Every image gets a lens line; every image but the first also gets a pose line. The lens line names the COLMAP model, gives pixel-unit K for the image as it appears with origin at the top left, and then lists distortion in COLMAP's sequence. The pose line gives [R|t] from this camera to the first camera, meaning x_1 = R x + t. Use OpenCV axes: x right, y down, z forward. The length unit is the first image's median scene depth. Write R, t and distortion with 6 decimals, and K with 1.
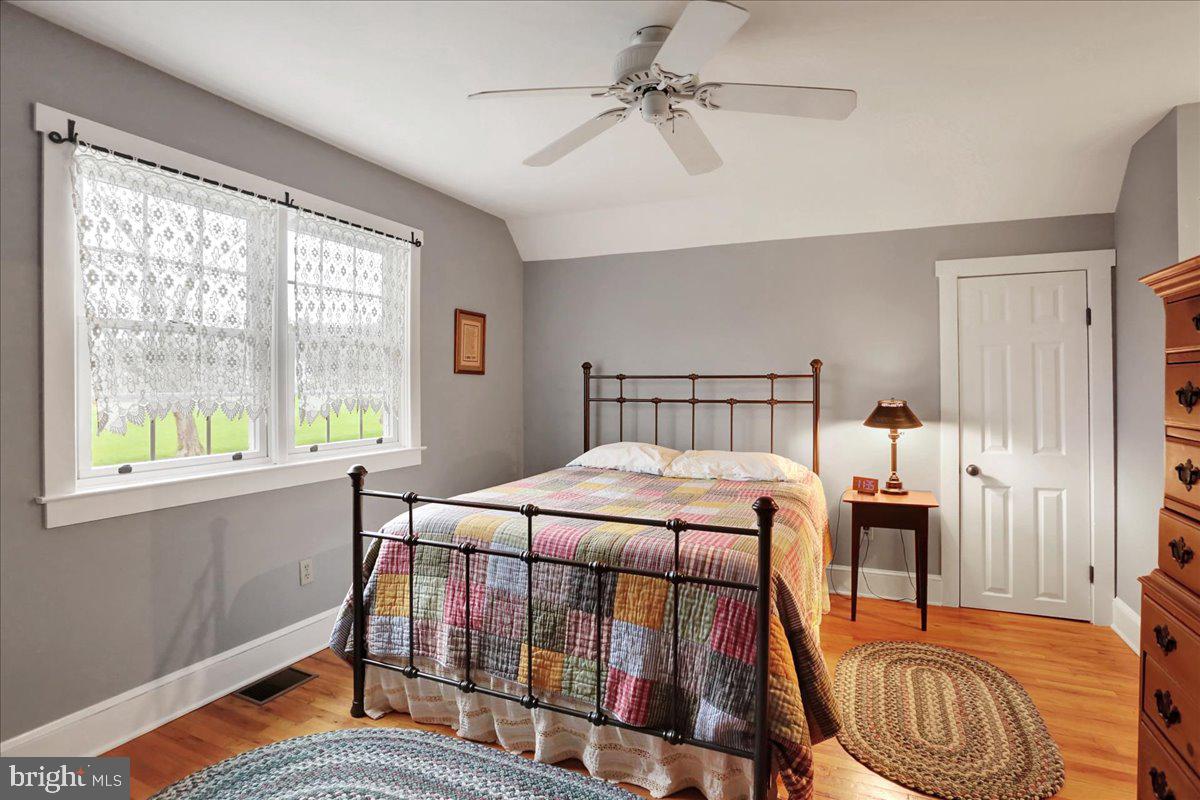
lens RADIAL K [[622.0, 0, 578.8], [0, 622.0, 384.4], [0, 0, 1]] dist [-0.051410, 0.000030]
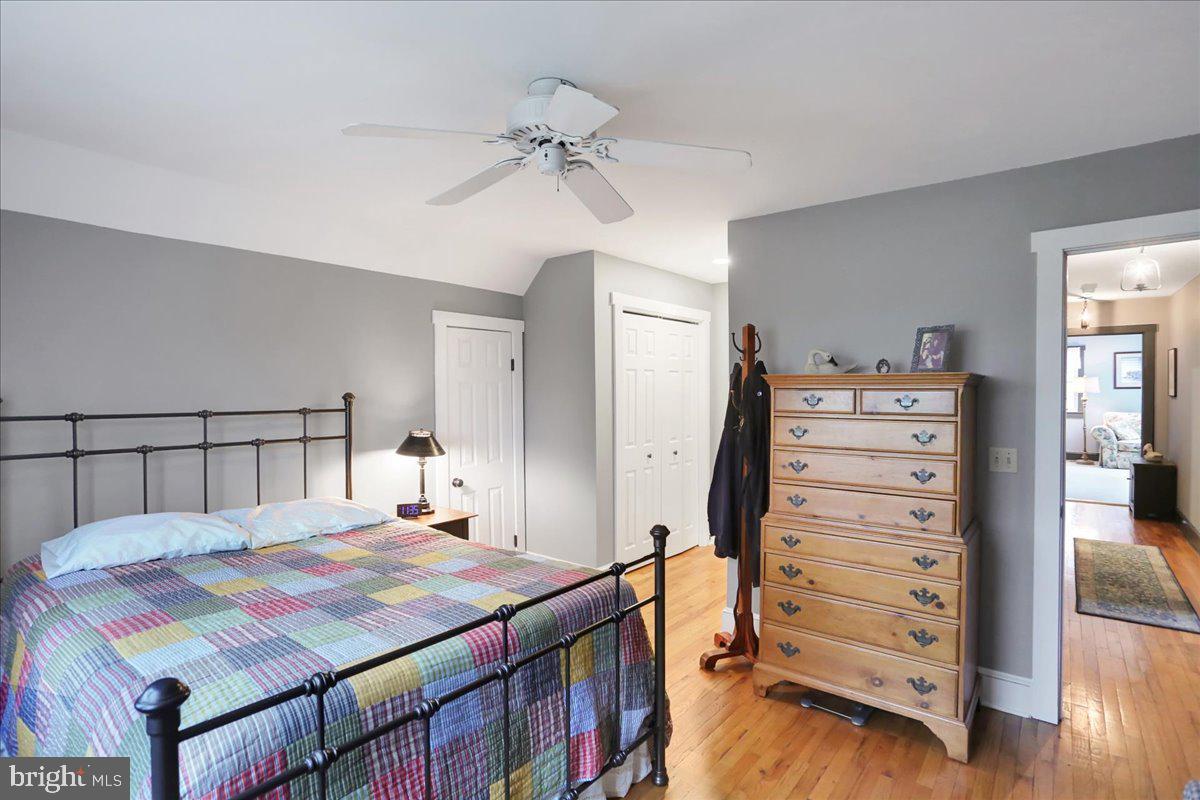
lens RADIAL K [[604.6, 0, 600.0], [0, 604.6, 400.0], [0, 0, 1]] dist [-0.043153, 0.012918]
pose [[0.218812, -0.017369, 0.975612, -0.494049], [-0.003908, 0.999818, 0.018676, -0.052884], [-0.975759, -0.007899, 0.218704, 0.439344]]
